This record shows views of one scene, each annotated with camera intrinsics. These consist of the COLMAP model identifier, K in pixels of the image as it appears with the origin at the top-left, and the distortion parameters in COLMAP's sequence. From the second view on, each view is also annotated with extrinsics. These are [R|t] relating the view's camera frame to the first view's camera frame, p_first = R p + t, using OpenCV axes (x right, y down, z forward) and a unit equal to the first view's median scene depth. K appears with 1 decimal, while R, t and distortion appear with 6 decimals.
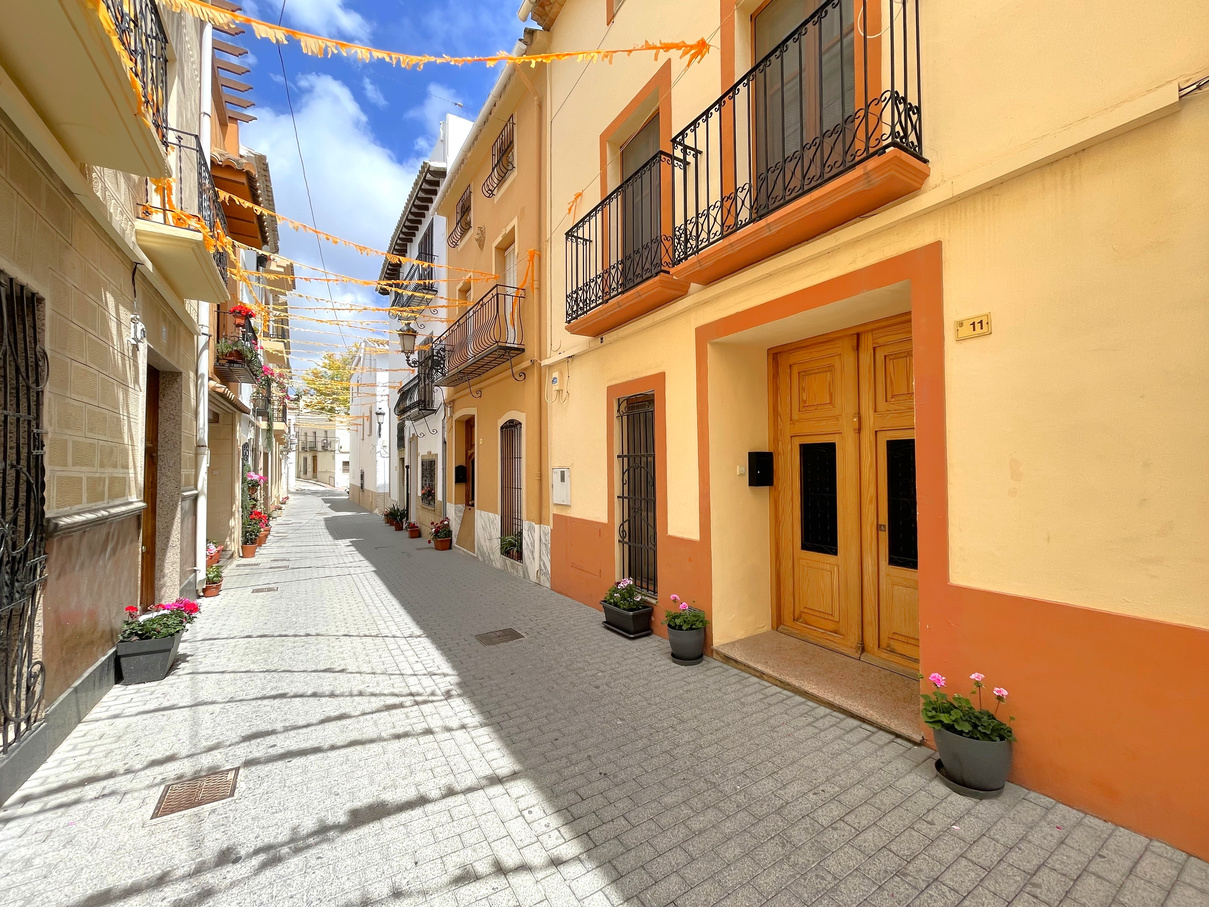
lens RADIAL K [[486.5, 0, 599.6], [0, 486.5, 452.8], [0, 0, 1]] dist [0.000931, 0.000000]
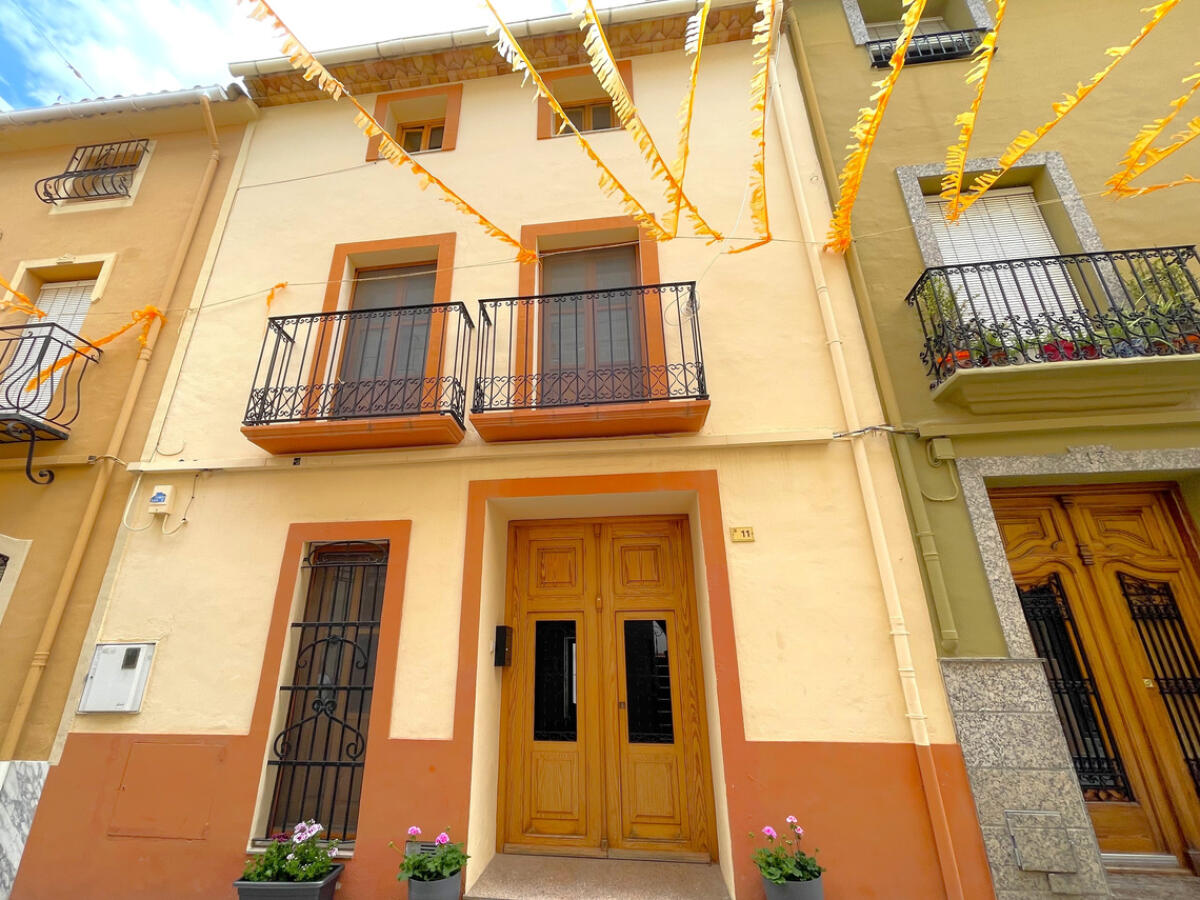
lens RADIAL K [[503.9, 0, 600.4], [0, 503.9, 472.9], [0, 0, 1]] dist [-0.000018, 0.000157]
pose [[0.623743, 0.287091, 0.726996, -0.342669], [-0.026120, 0.937240, -0.347706, 0.053310], [-0.781193, 0.197891, 0.592095, 0.238033]]
